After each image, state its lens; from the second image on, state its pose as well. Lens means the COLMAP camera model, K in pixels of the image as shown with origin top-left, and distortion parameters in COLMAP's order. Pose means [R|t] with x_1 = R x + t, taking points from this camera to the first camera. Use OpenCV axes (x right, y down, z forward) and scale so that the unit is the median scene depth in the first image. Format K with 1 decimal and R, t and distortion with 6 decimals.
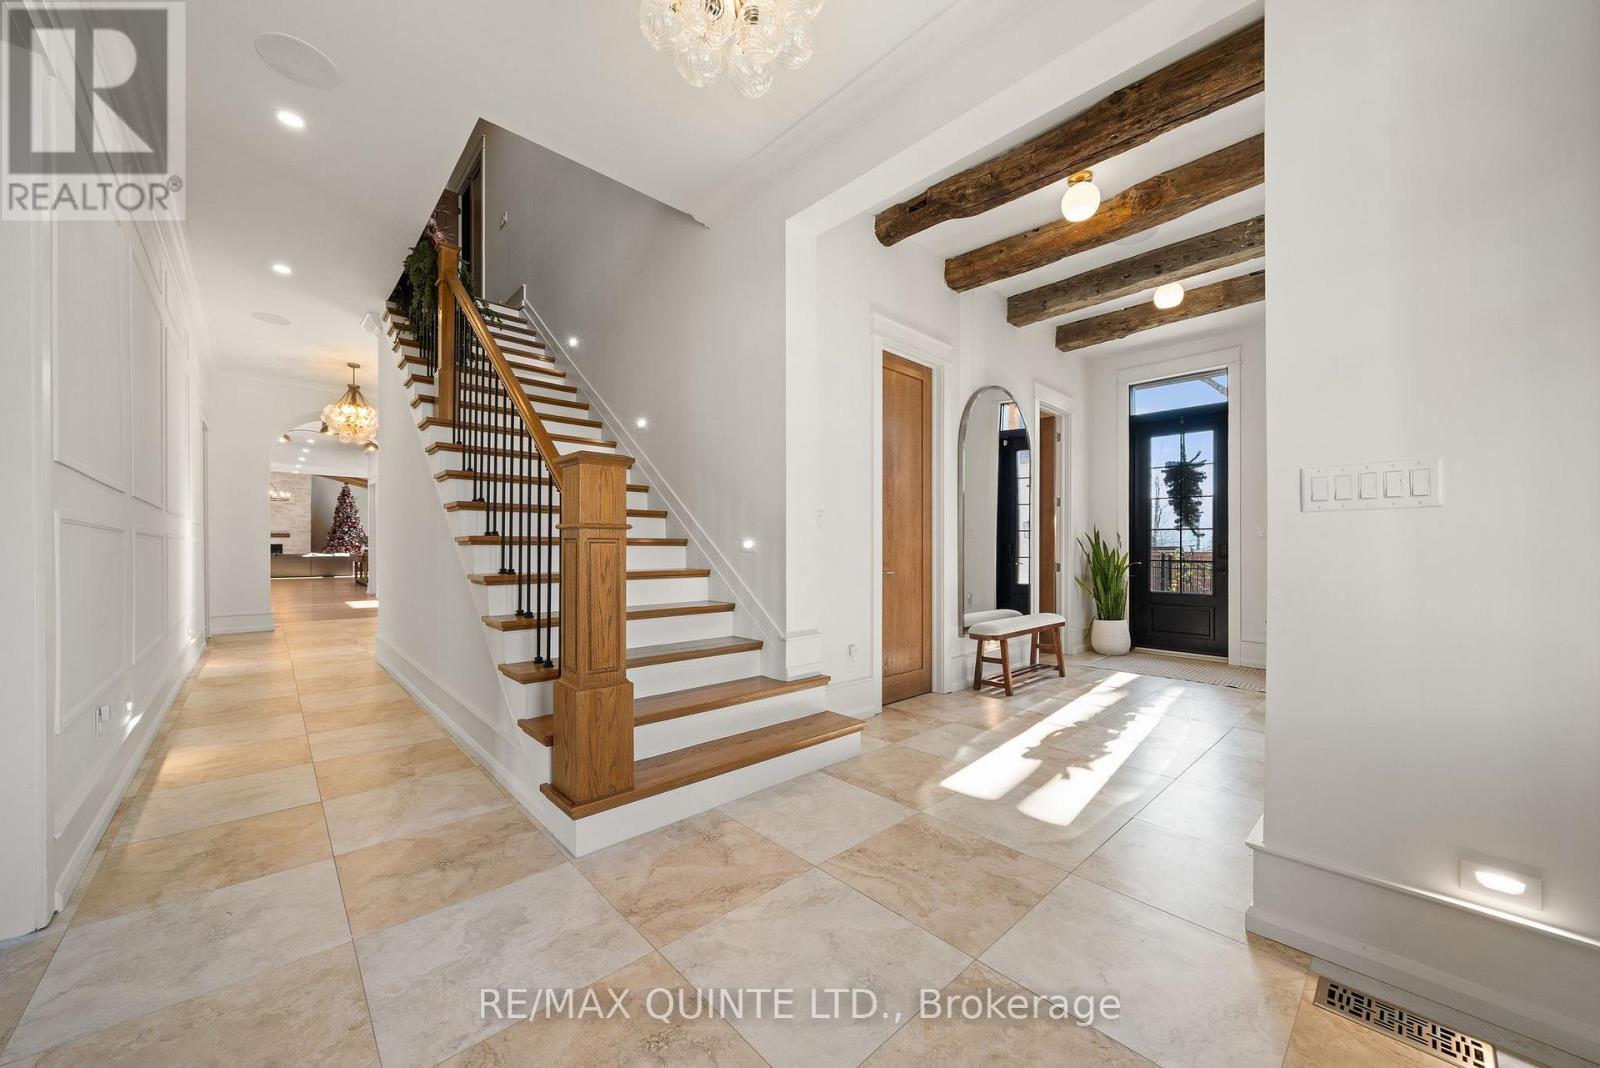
lens RADIAL K [[584.0, 0, 795.2], [0, 584.0, 551.0], [0, 0, 1]] dist [-0.000456, -0.000068]
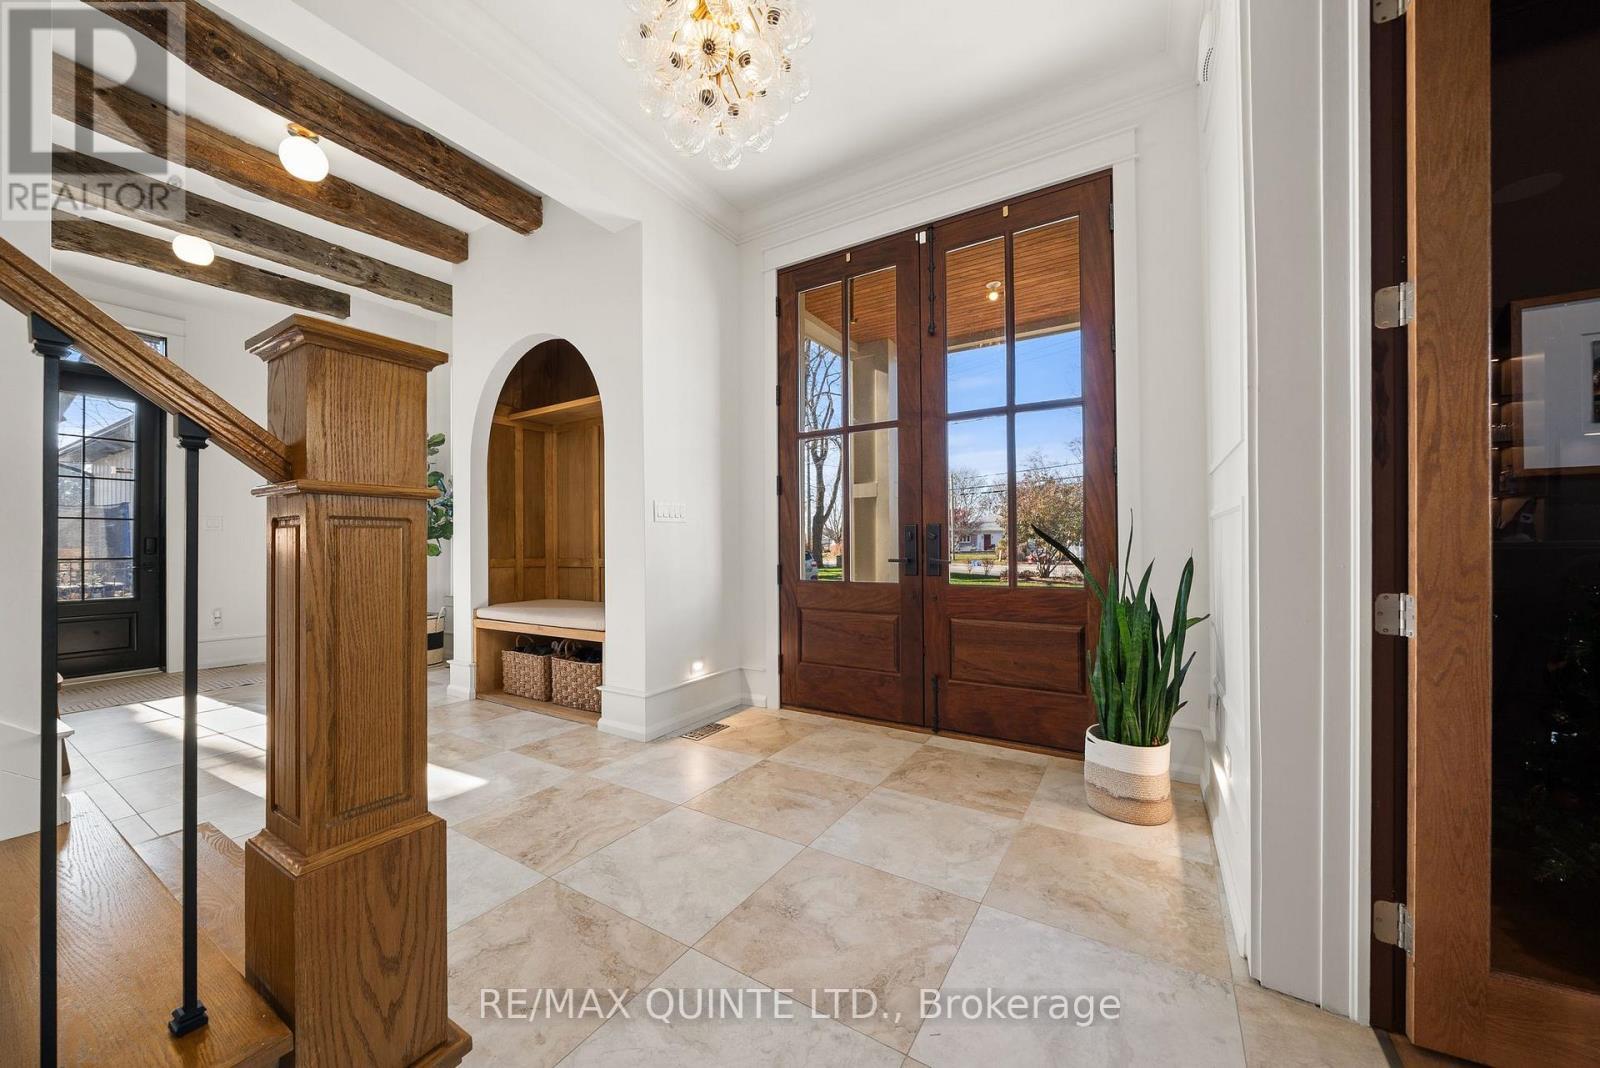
lens RADIAL K [[571.4, 0, 800.0], [0, 571.4, 534.0], [0, 0, 1]] dist [-0.000105, -0.000026]
pose [[-0.263394, 0.009757, 0.964639, -0.729328], [0.009108, 0.999929, -0.007627, -0.002335], [-0.964645, 0.006777, -0.263465, 0.640667]]
